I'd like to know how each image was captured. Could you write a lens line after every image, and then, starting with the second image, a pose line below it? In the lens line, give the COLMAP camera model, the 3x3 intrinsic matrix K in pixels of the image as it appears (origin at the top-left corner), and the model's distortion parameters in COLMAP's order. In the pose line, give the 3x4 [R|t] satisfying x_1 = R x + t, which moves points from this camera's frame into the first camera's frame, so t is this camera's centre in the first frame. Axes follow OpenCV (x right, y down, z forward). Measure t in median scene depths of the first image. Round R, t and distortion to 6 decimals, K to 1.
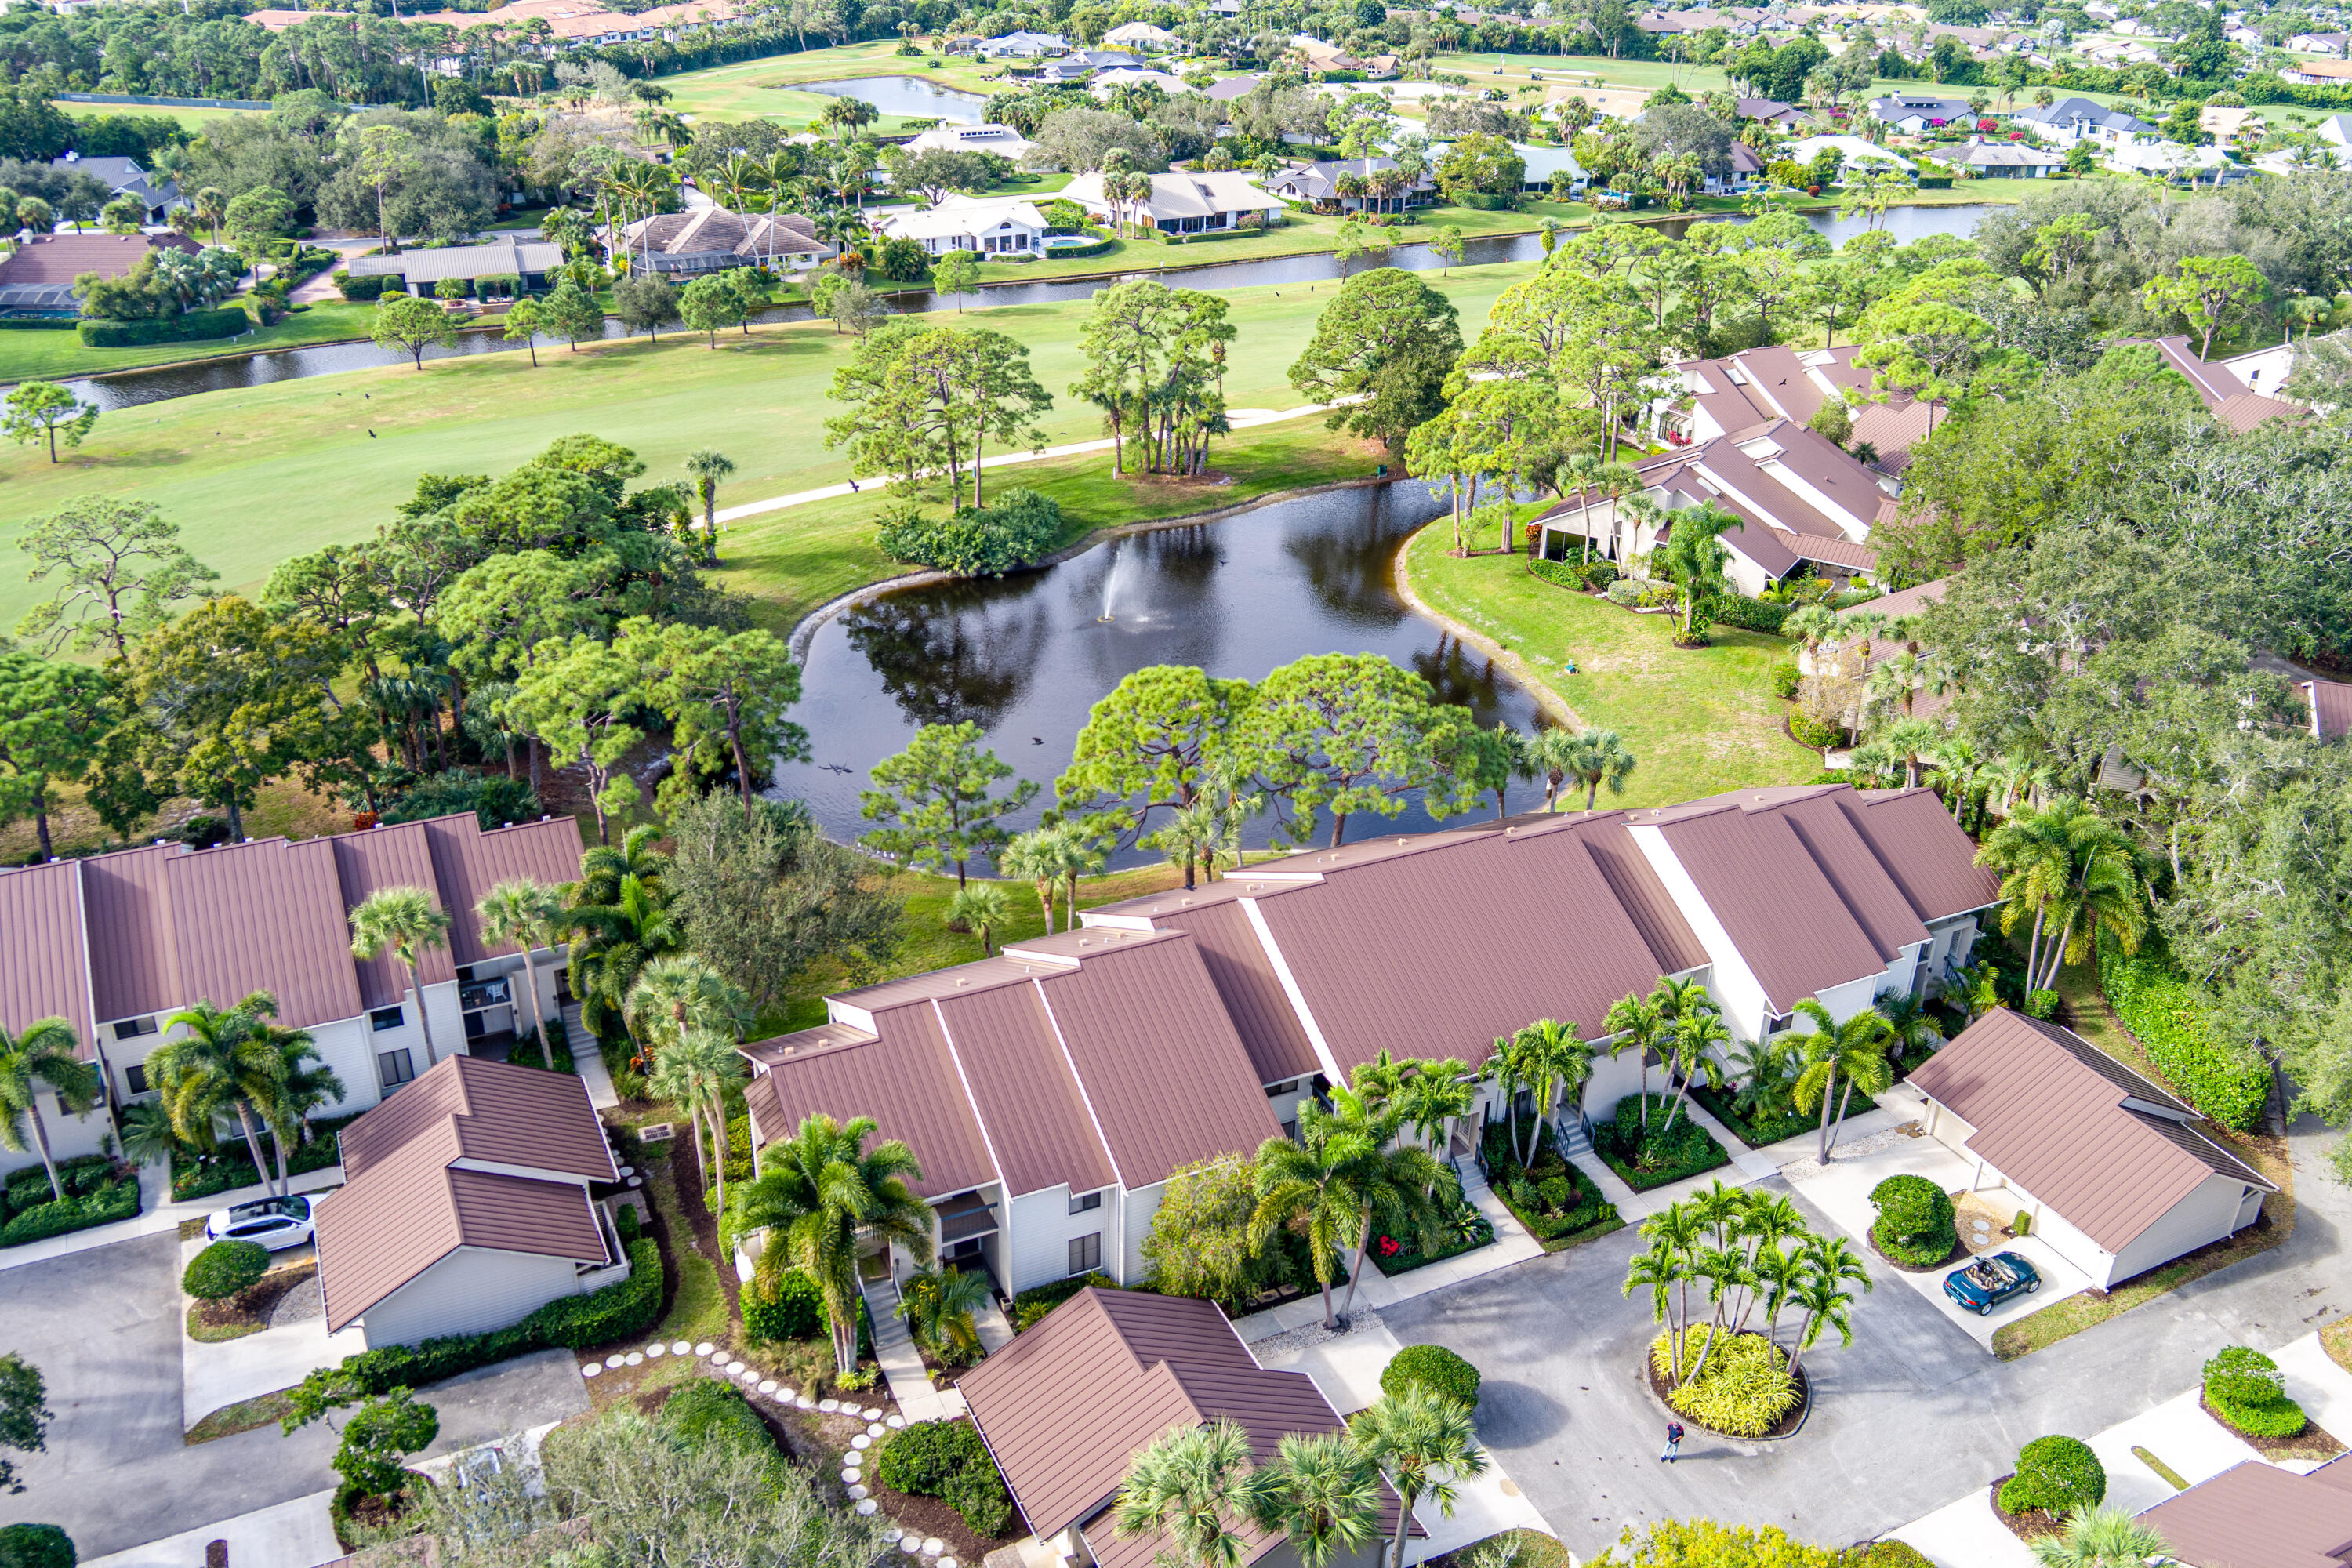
lens RADIAL K [[1835.9, 0, 1176.0], [0, 1835.9, 784.0], [0, 0, 1]] dist [-0.050909, 0.005361]
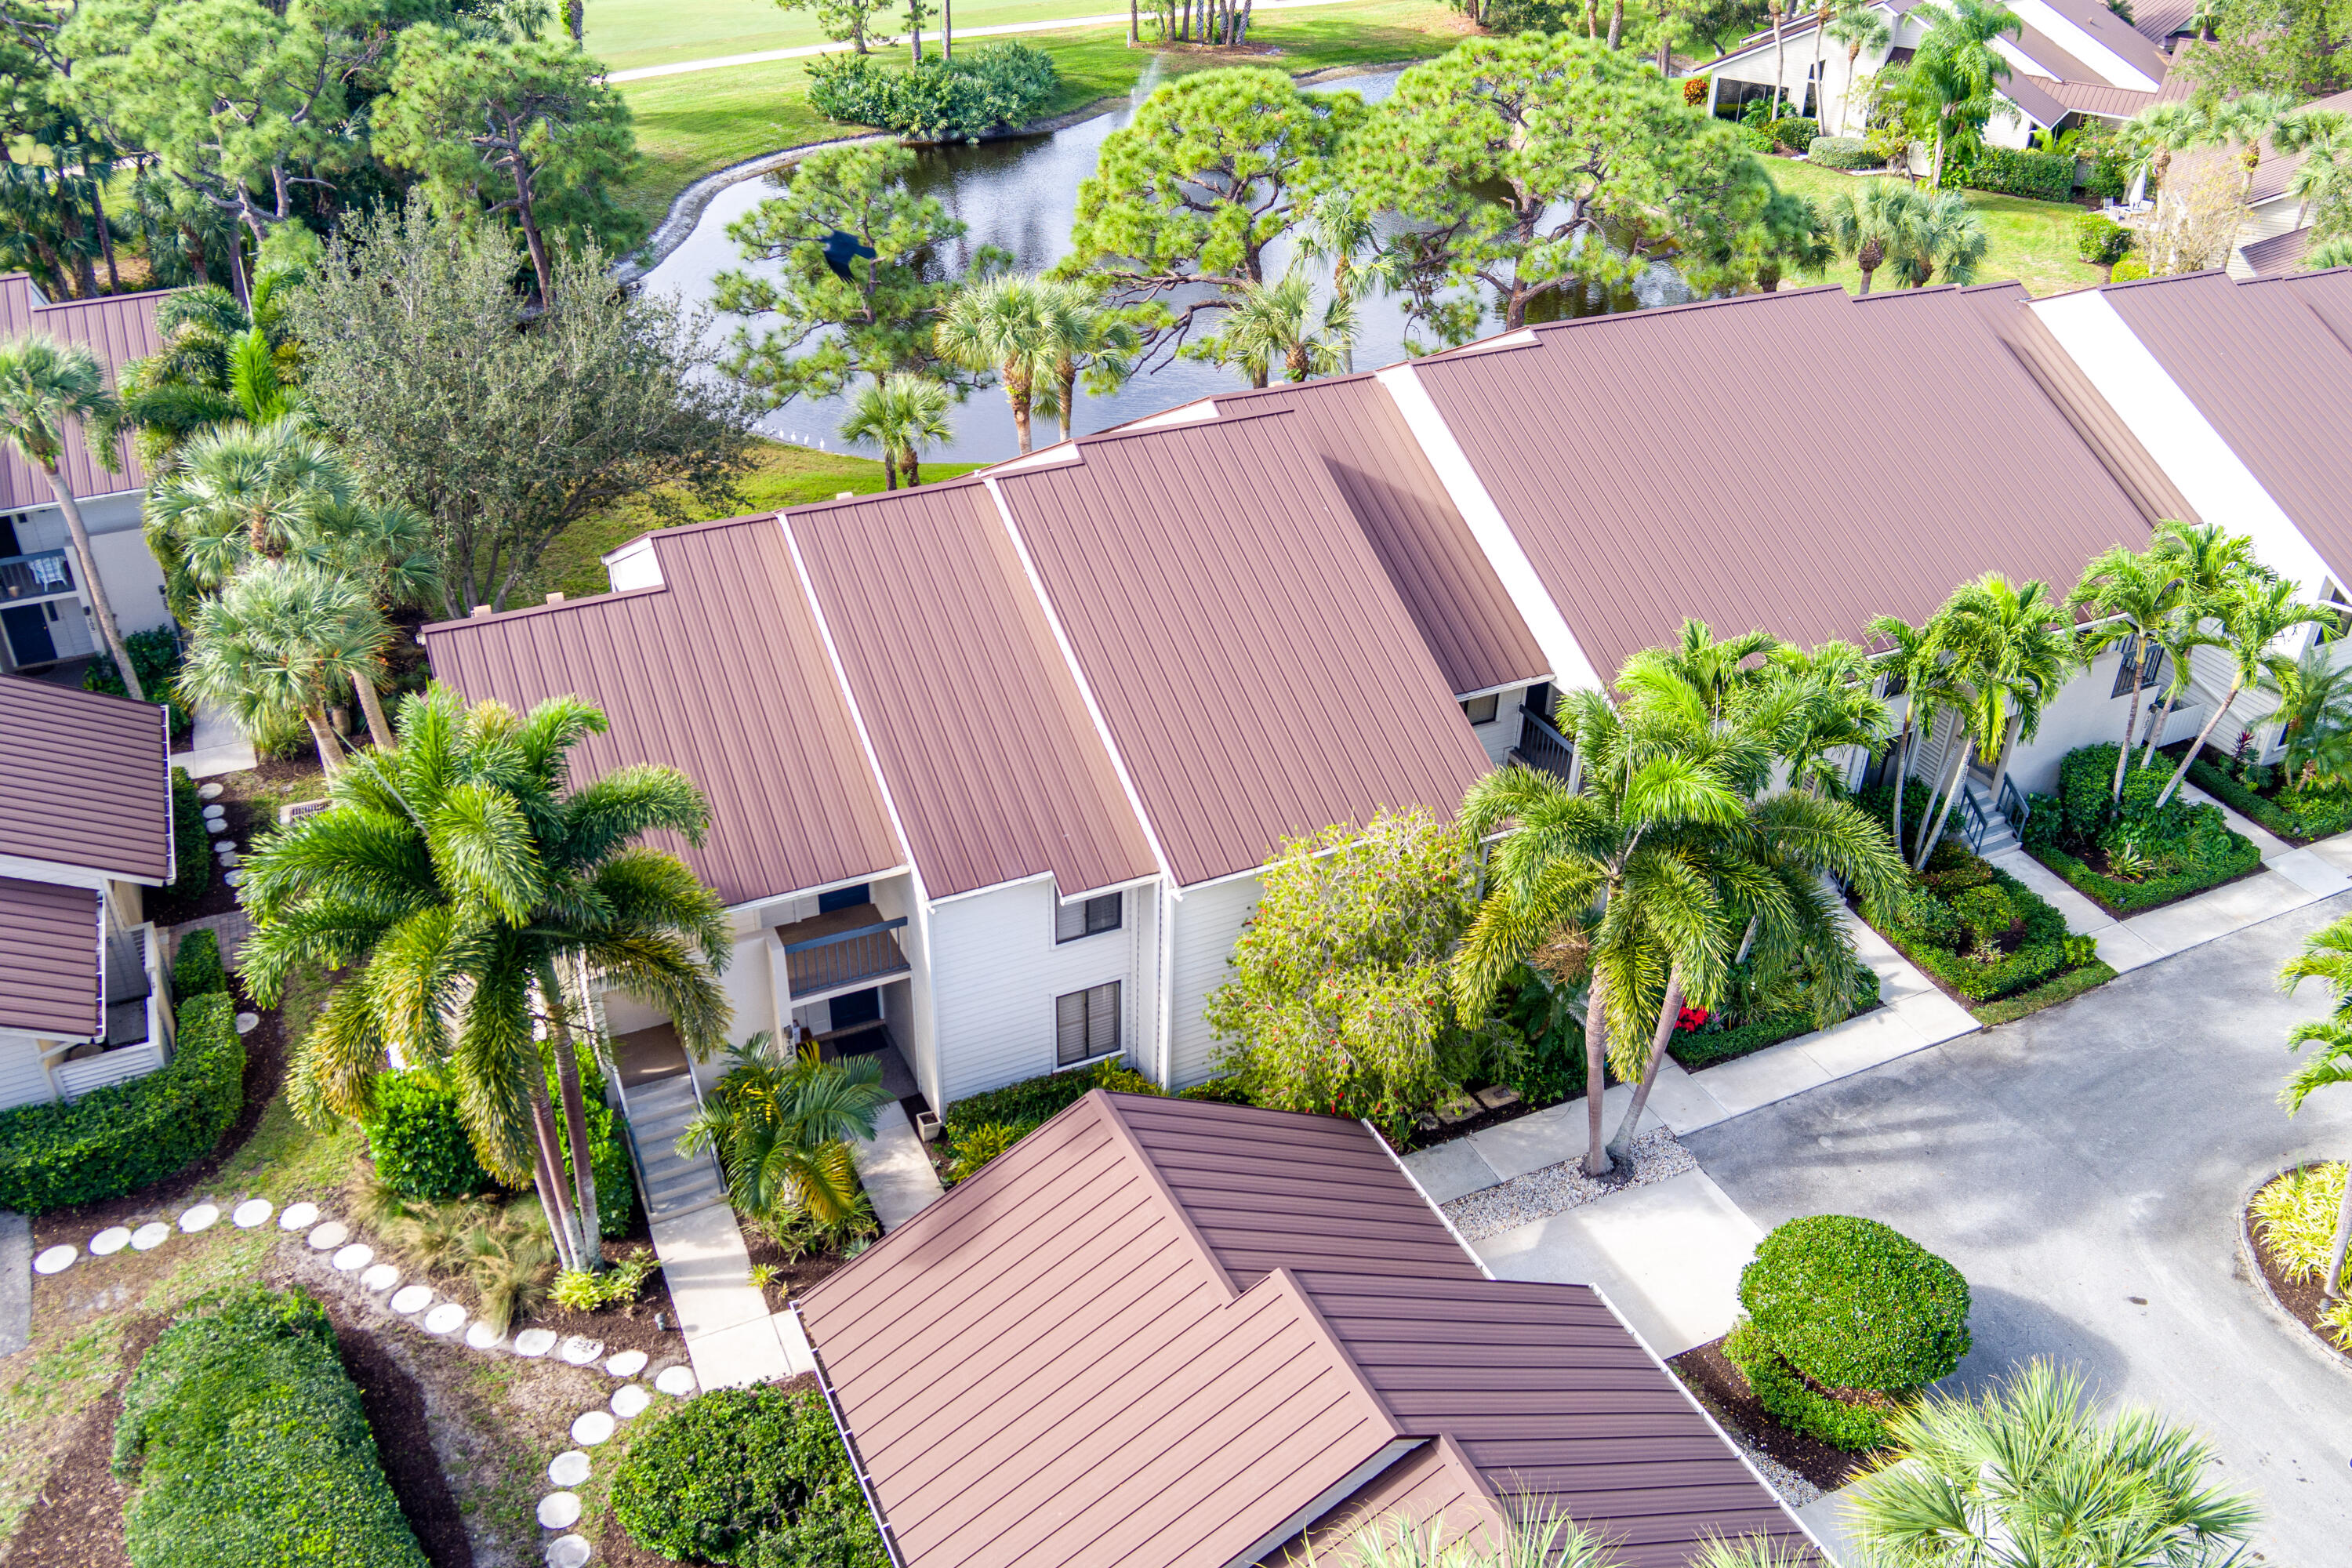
lens RADIAL K [[1835.9, 0, 1176.0], [0, 1835.9, 784.0], [0, 0, 1]] dist [-0.050909, 0.005361]
pose [[0.999992, 0.001793, -0.003712, -0.025818], [-0.001392, 0.994453, 0.105169, 0.145639], [0.003880, -0.105162, 0.994447, 0.535127]]
